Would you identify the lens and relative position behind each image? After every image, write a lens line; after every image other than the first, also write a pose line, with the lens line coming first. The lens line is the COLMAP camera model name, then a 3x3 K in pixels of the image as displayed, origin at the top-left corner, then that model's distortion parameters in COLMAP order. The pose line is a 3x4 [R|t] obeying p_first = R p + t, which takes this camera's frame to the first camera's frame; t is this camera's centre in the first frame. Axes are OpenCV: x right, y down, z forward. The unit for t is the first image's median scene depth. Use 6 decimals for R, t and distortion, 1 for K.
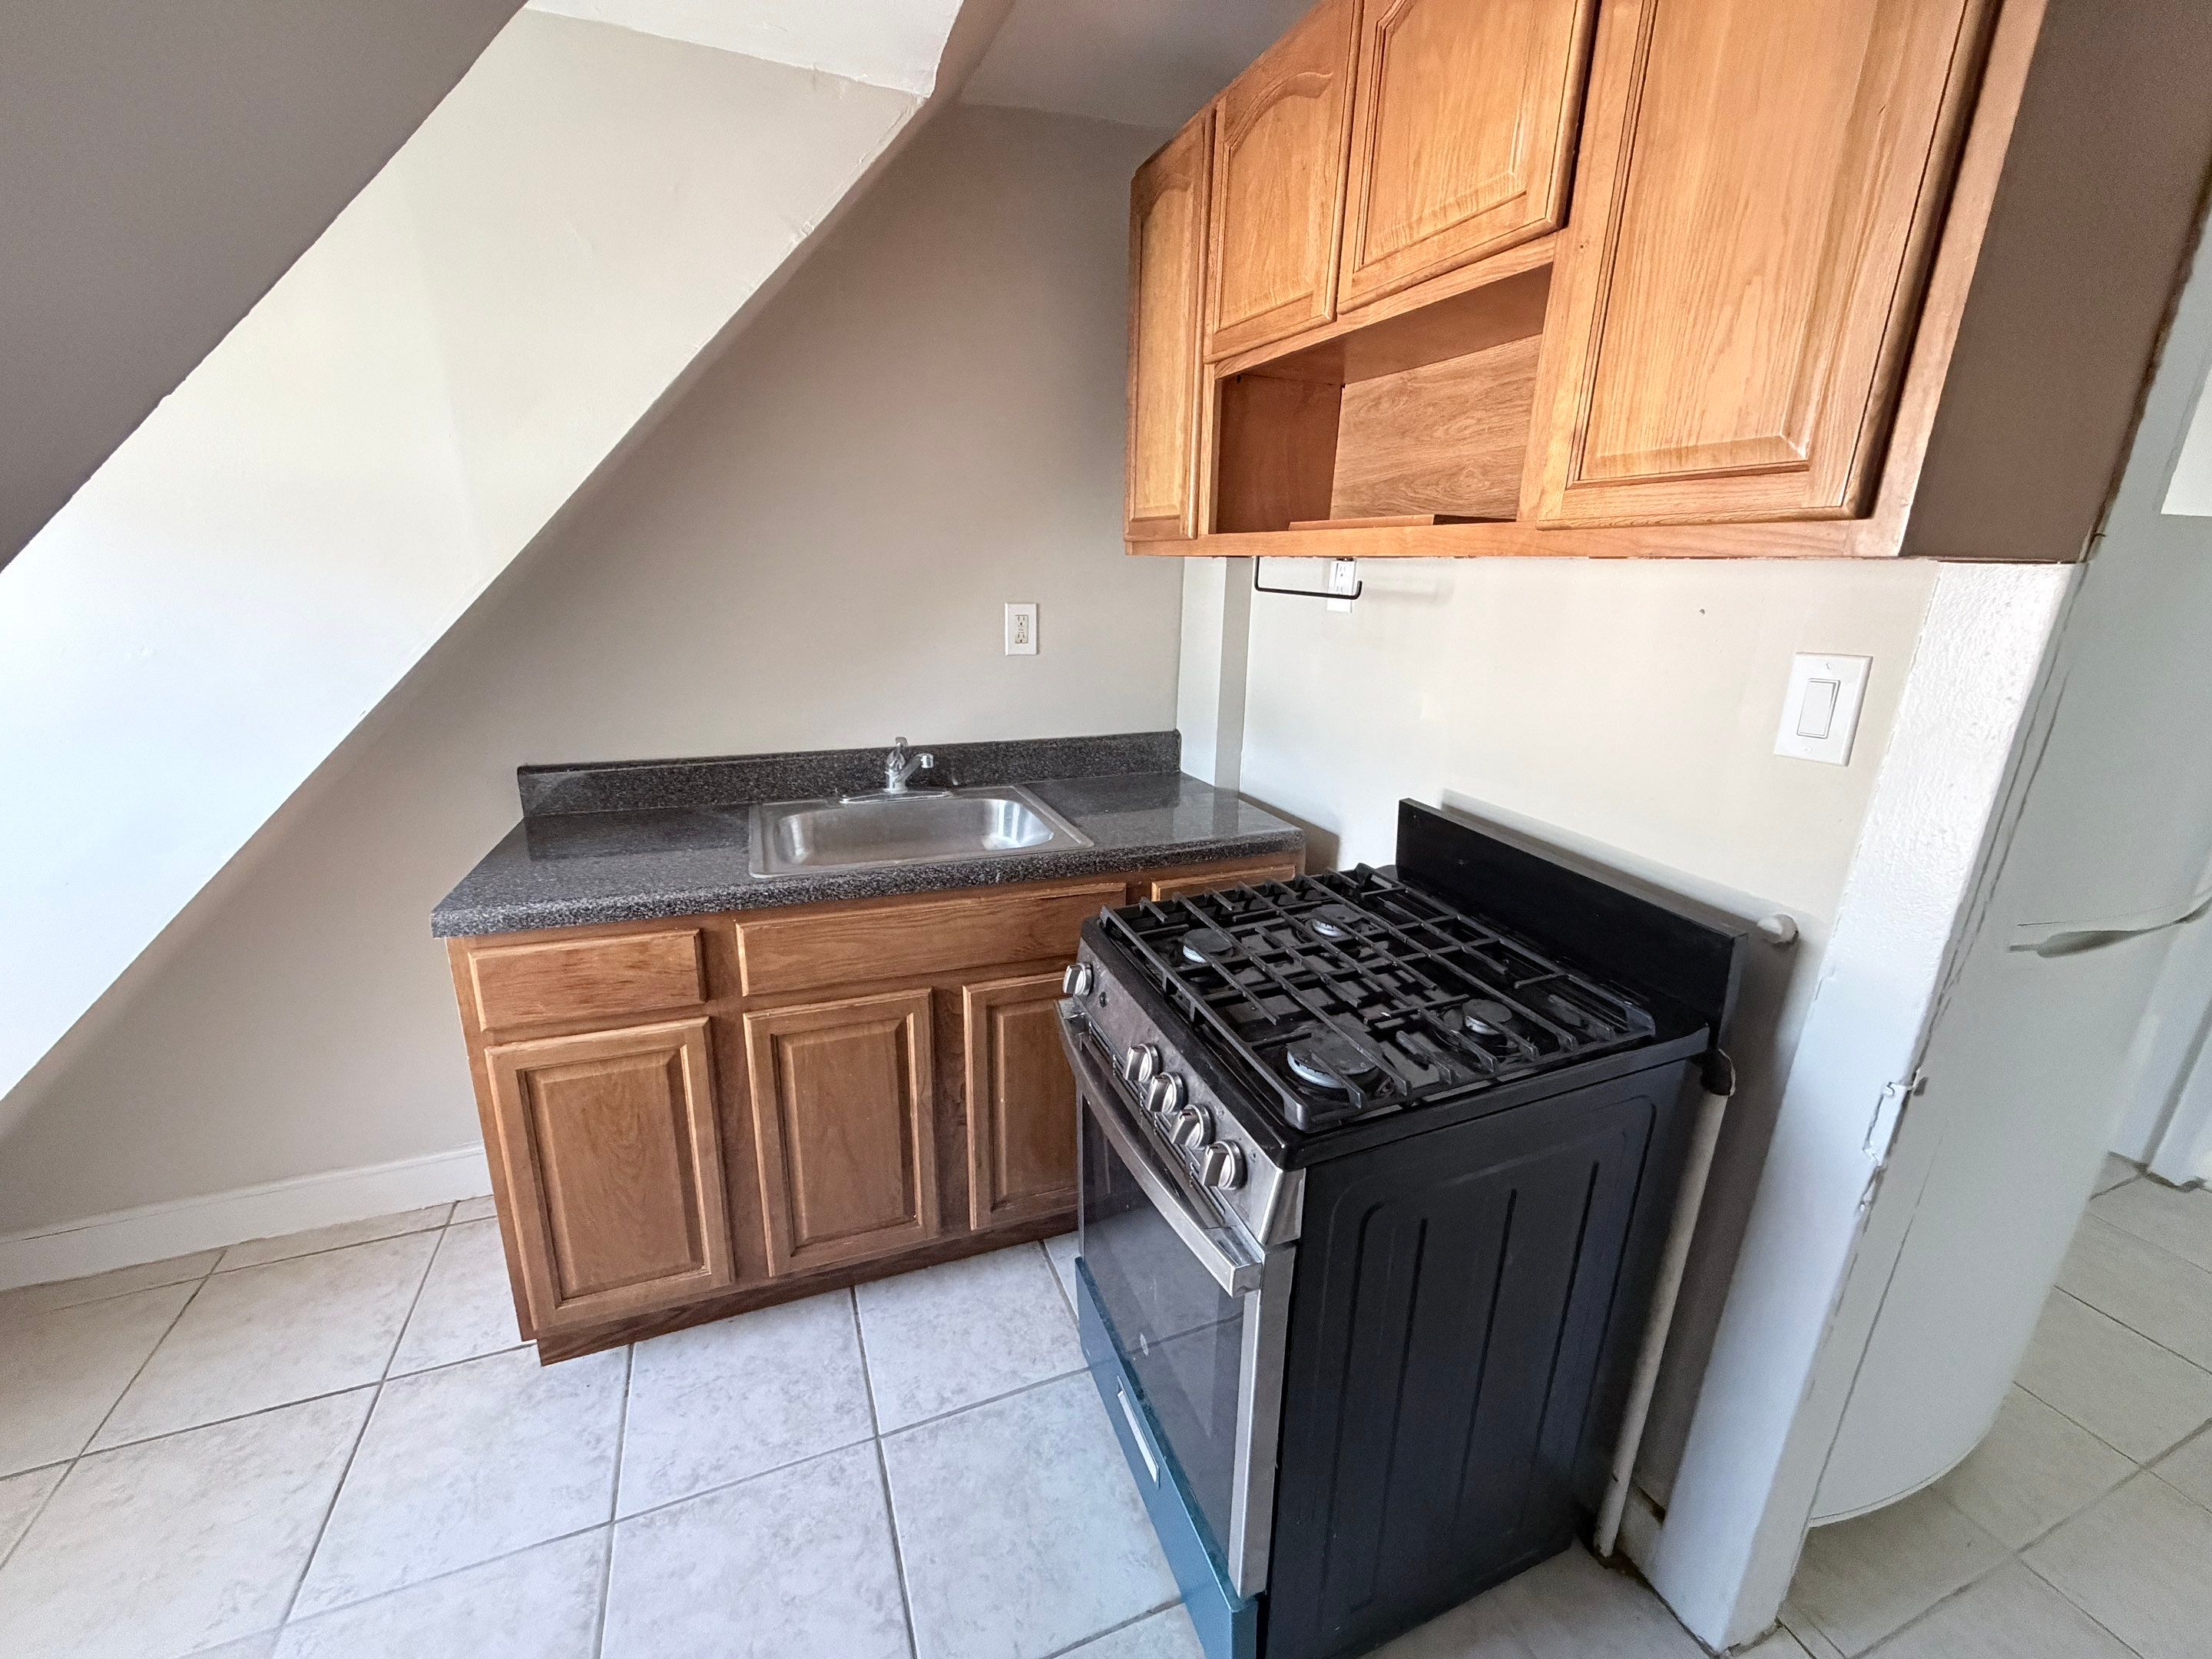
lens RADIAL K [[890.6, 0, 1096.8], [0, 890.6, 831.5], [0, 0, 1]] dist [-0.012172, 0.000021]
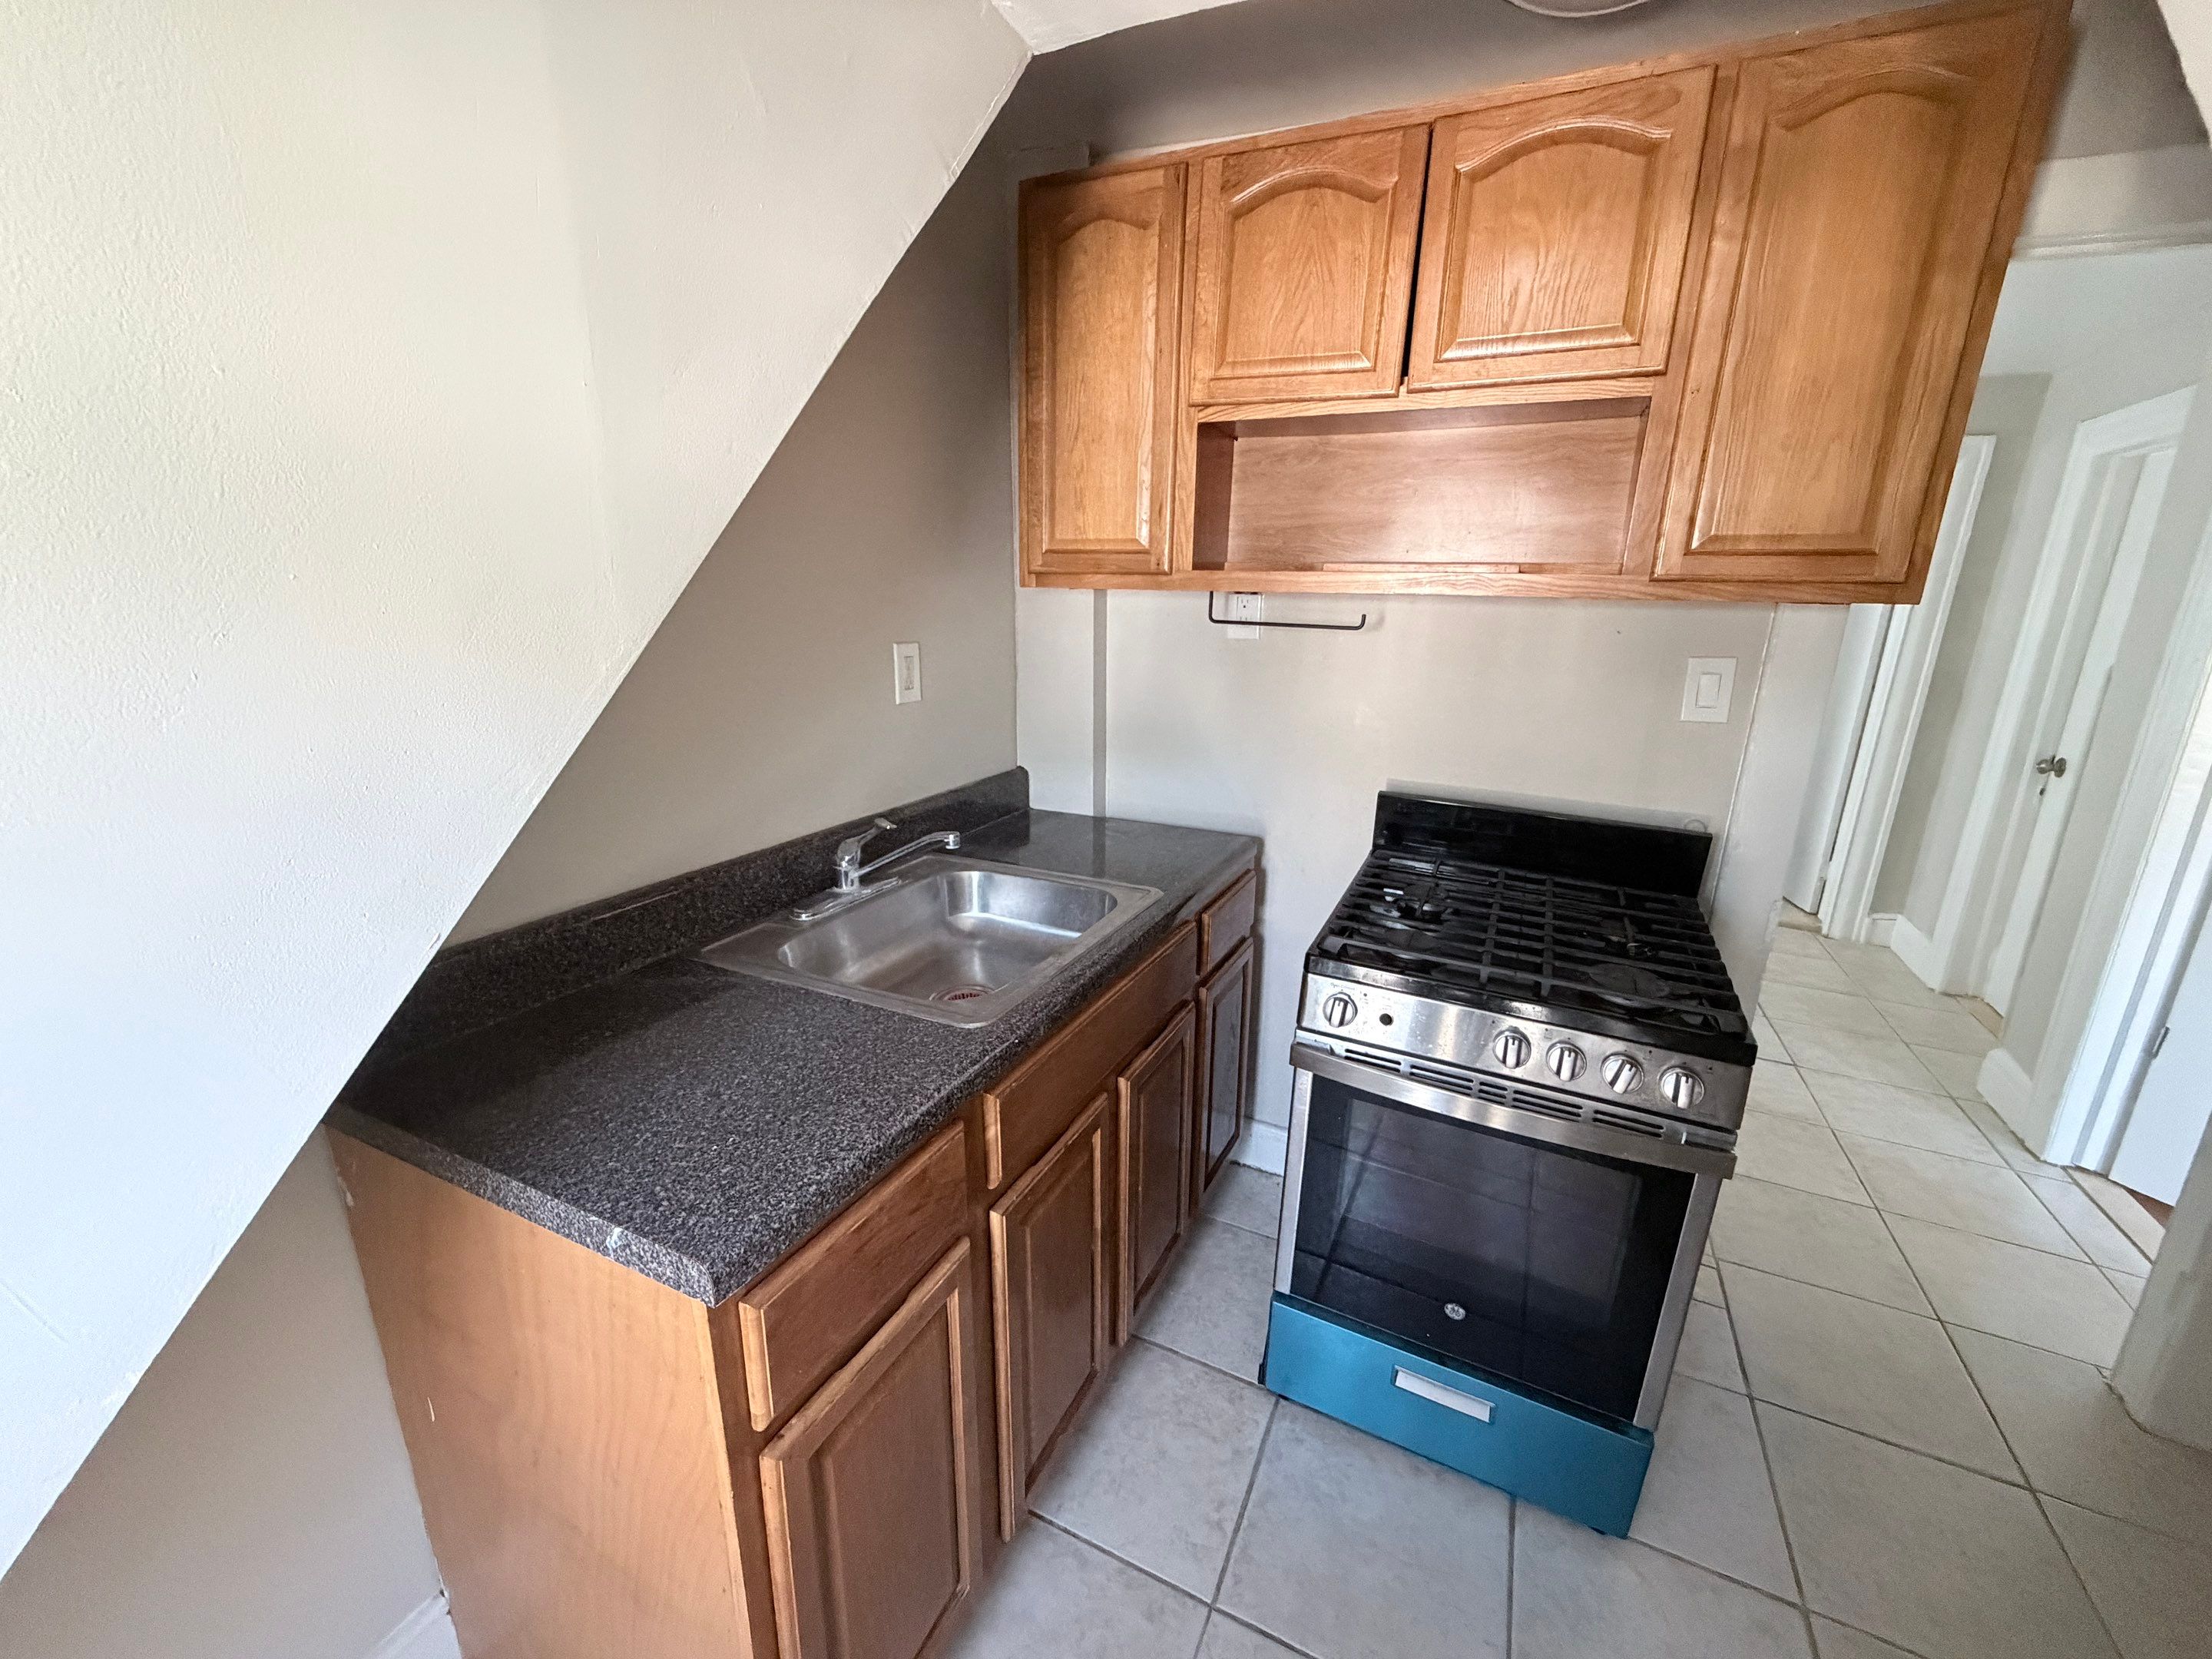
lens RADIAL K [[890.6, 0, 1103.0], [0, 890.6, 829.7], [0, 0, 1]] dist [-0.012172, 0.000021]
pose [[0.728978, -0.179663, 0.660540, -0.731828], [0.192568, 0.979798, 0.053980, -0.122758], [-0.656893, 0.087848, 0.748848, 0.343957]]
